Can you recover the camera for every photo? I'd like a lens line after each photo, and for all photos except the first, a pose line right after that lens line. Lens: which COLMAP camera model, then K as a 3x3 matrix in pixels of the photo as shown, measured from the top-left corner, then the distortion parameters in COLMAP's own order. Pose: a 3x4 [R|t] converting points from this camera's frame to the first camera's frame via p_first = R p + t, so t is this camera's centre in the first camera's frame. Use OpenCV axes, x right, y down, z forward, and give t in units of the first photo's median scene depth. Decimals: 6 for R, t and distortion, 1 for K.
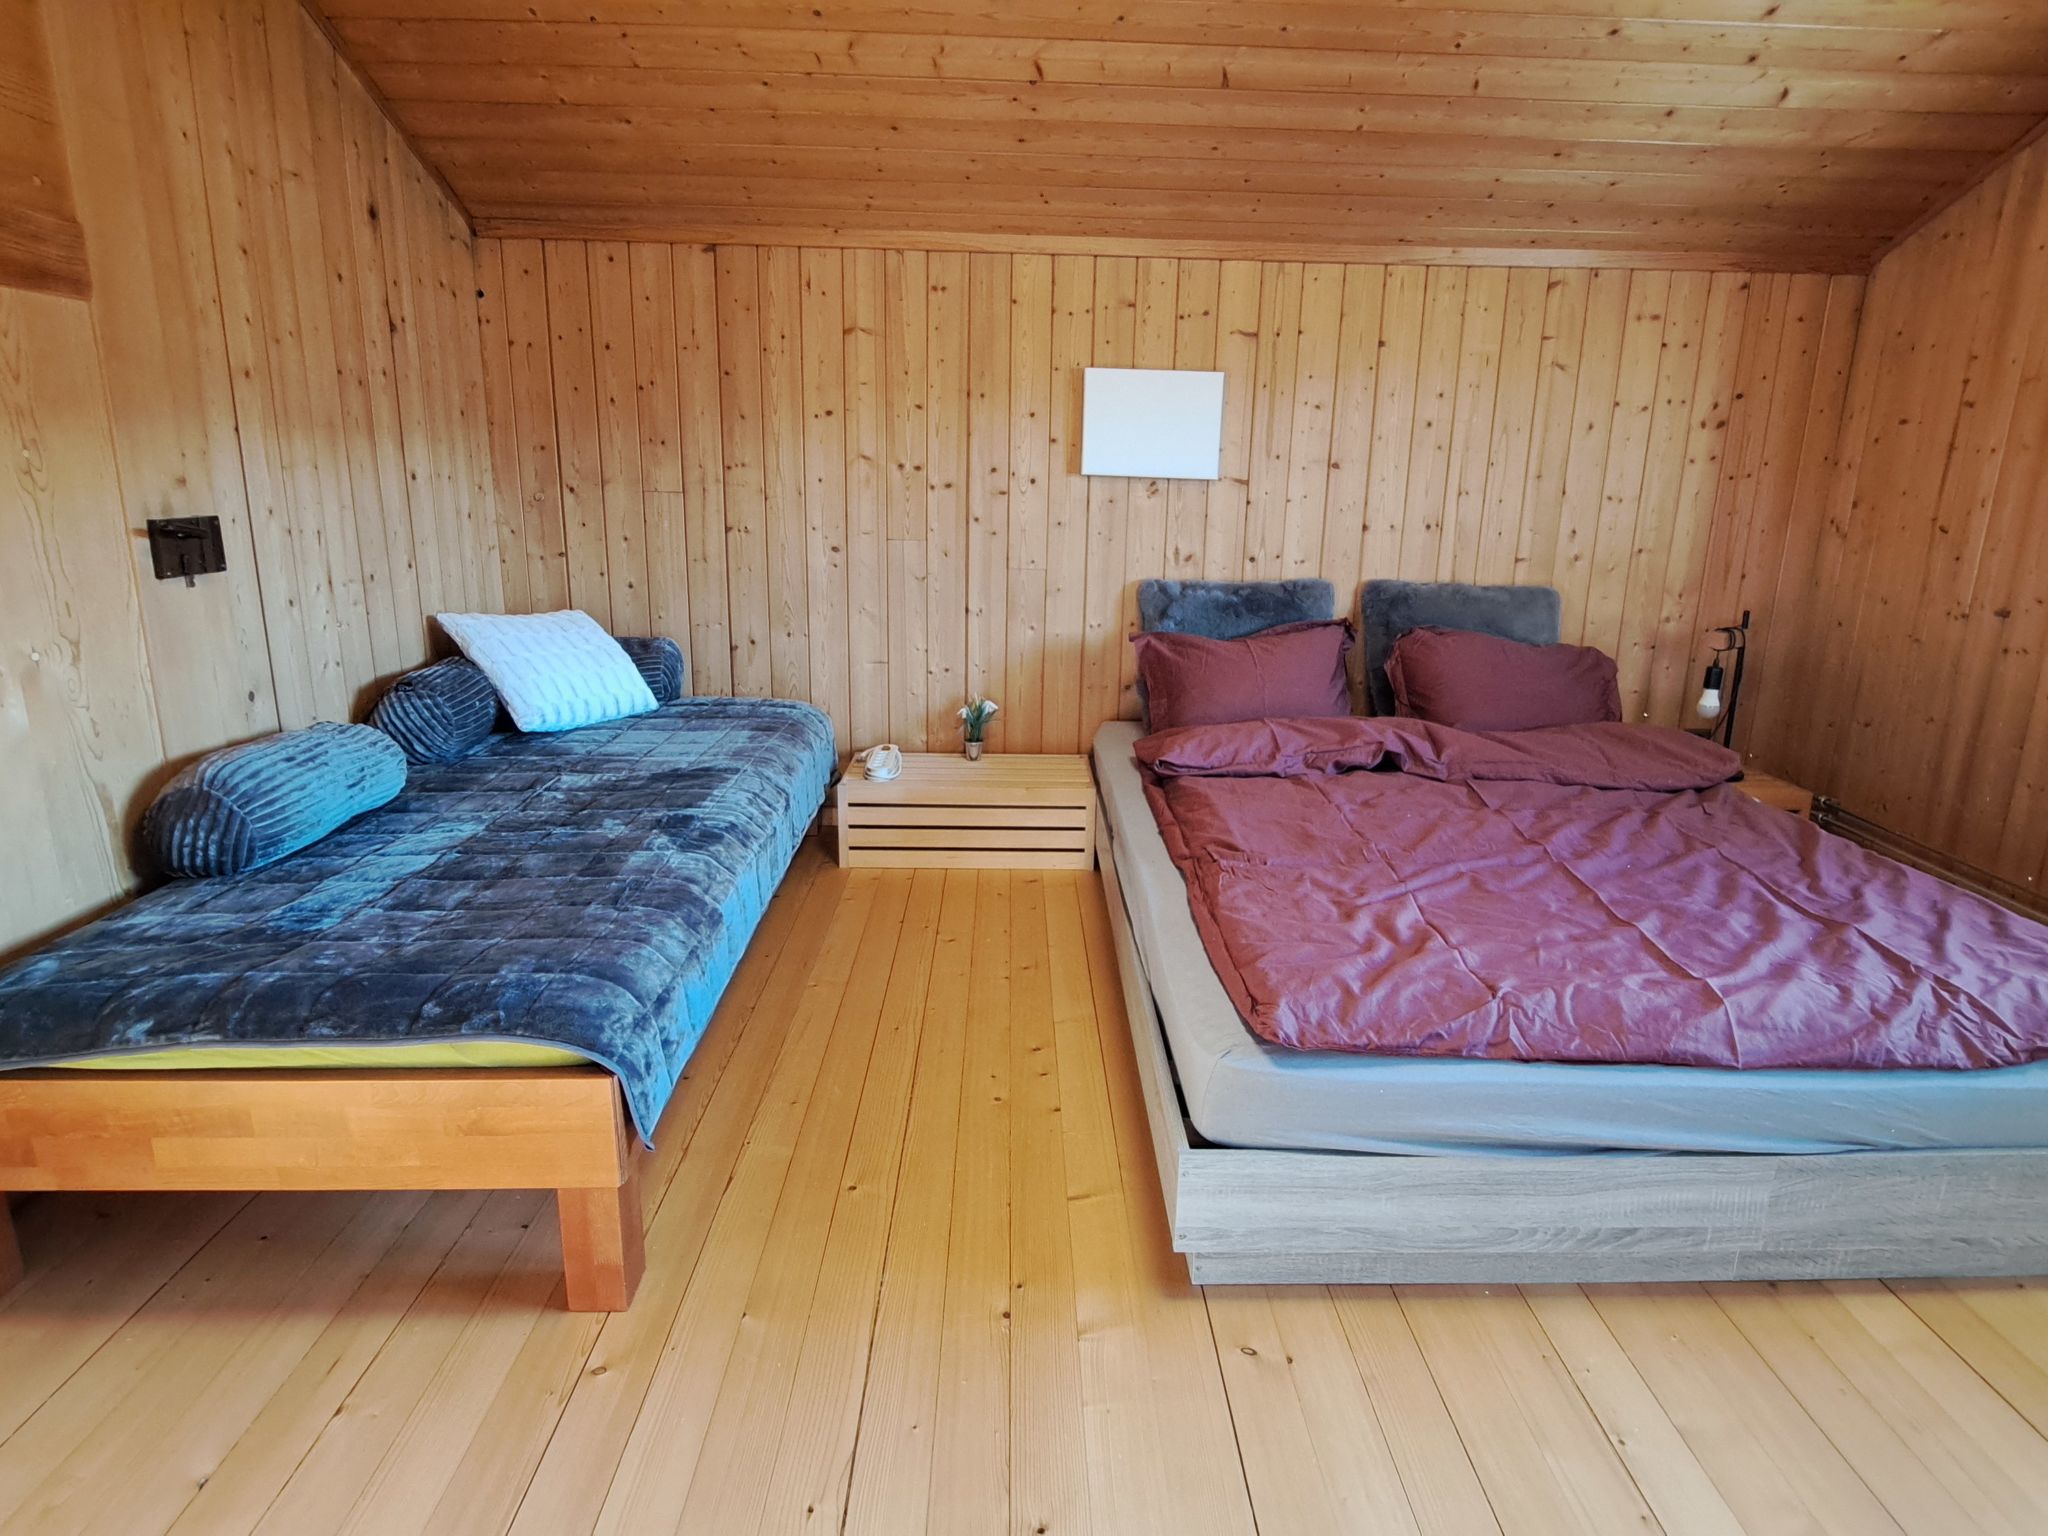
lens RADIAL K [[1094.8, 0, 1019.4], [0, 1094.8, 747.9], [0, 0, 1]] dist [-0.019049, 0.000810]
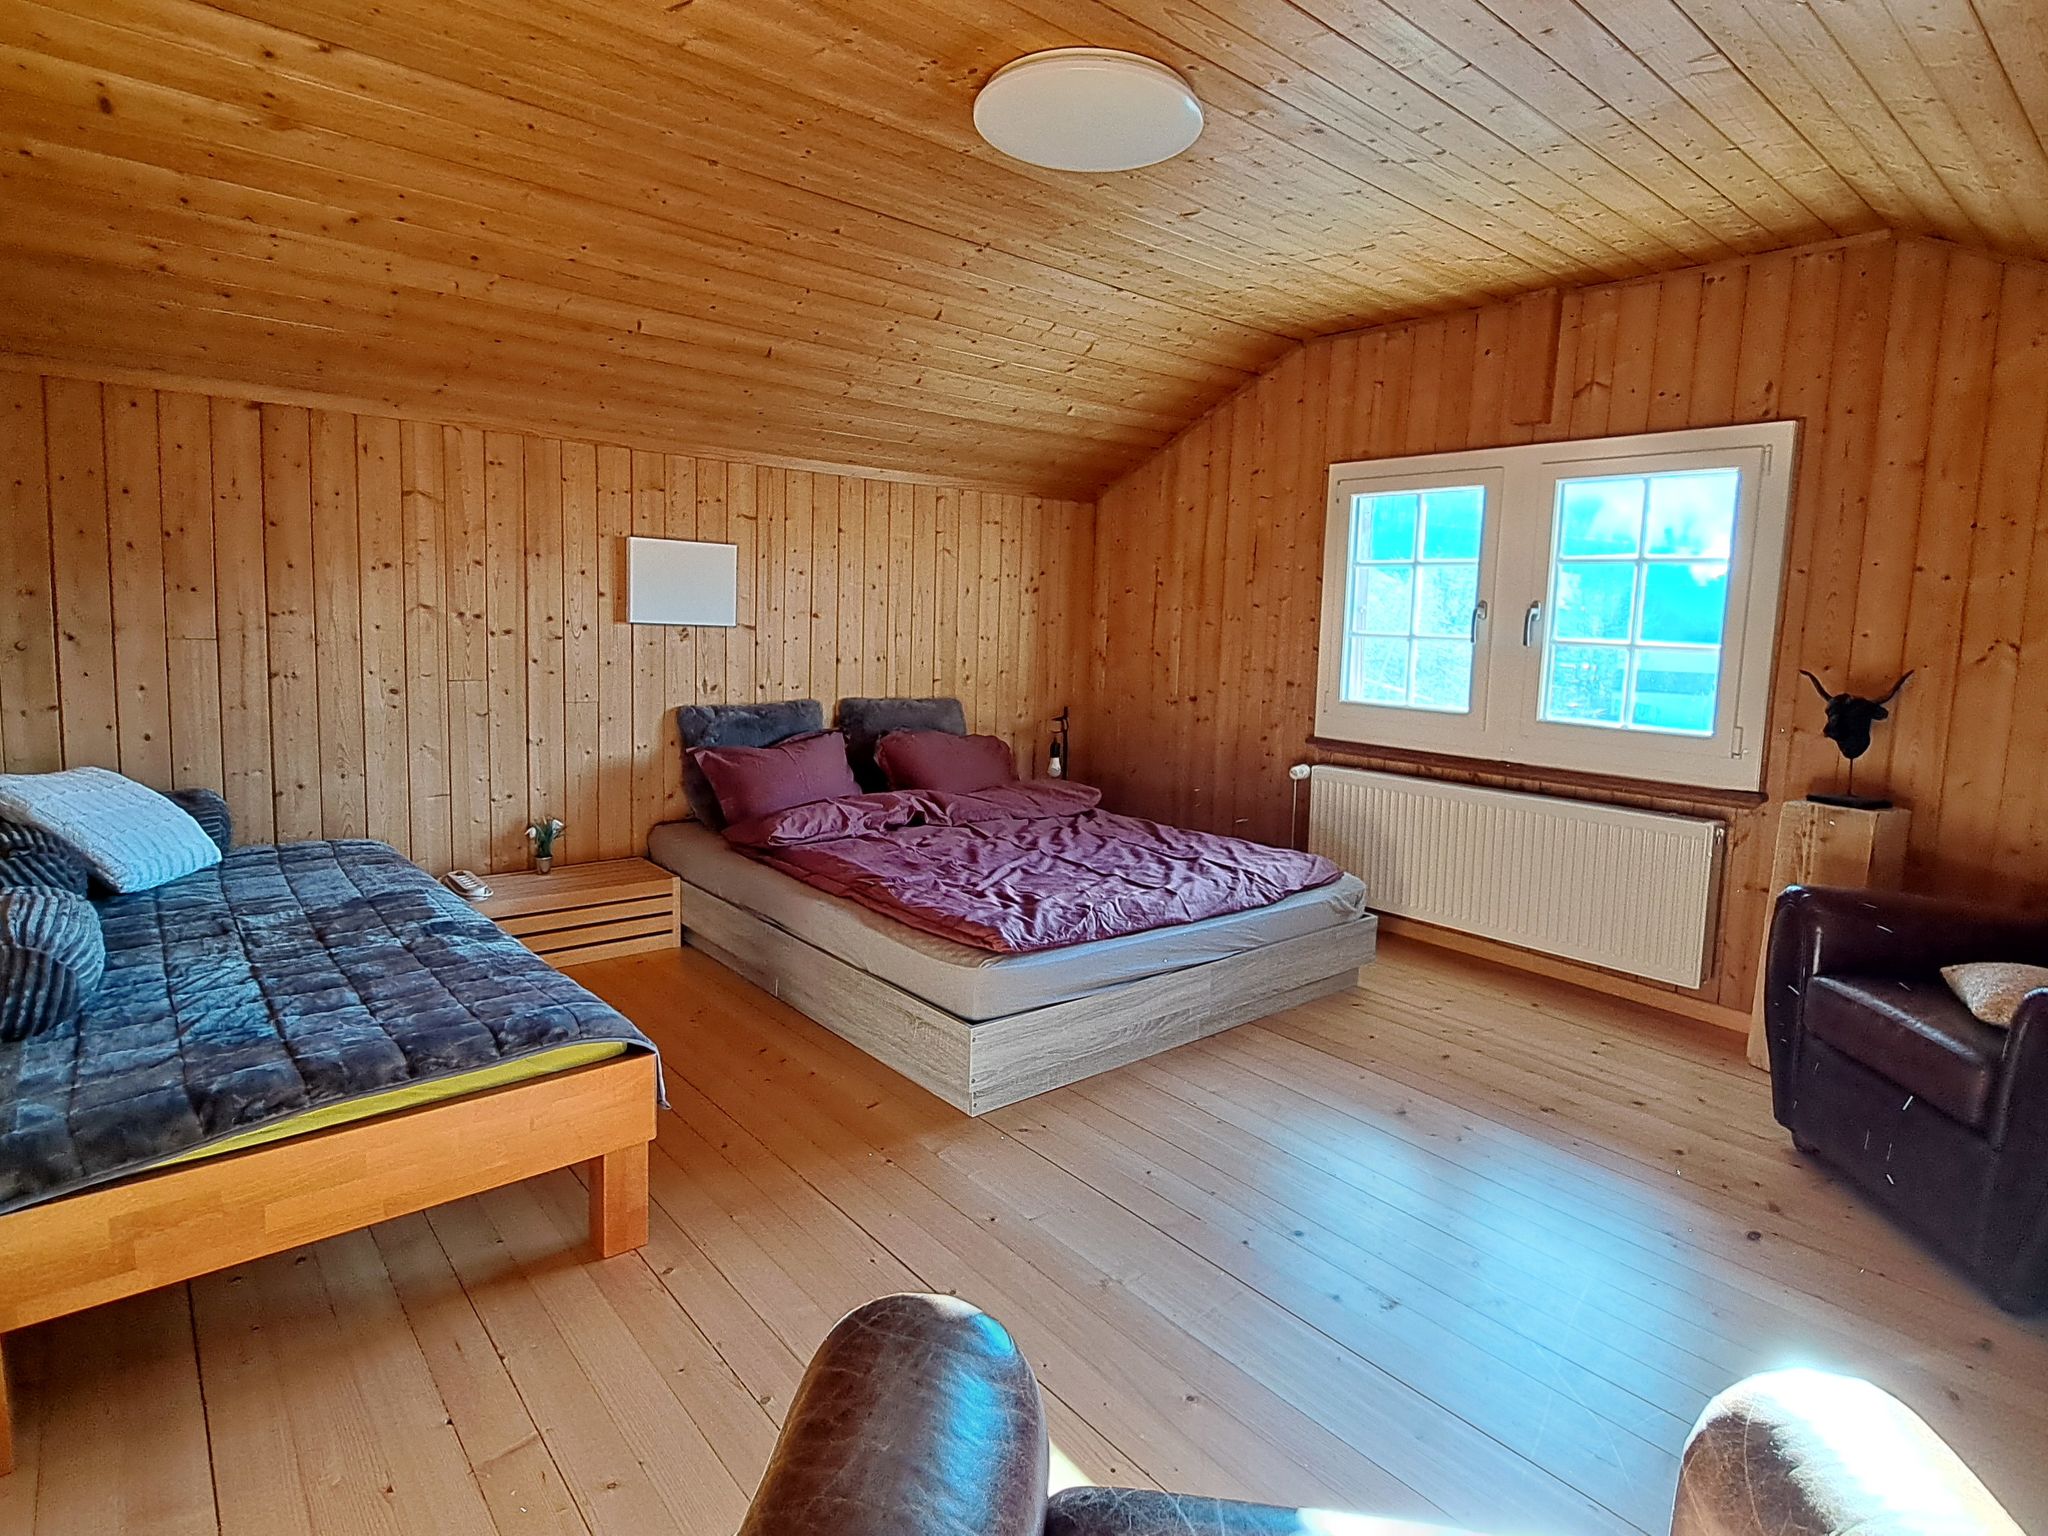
lens RADIAL K [[1094.8, 0, 1044.0], [0, 1094.8, 758.6], [0, 0, 1]] dist [-0.019049, 0.000810]
pose [[0.769482, -0.075842, 0.634150, -0.376071], [0.144290, 0.987896, -0.056933, 0.034400], [-0.622156, 0.135310, 0.771111, -0.199426]]
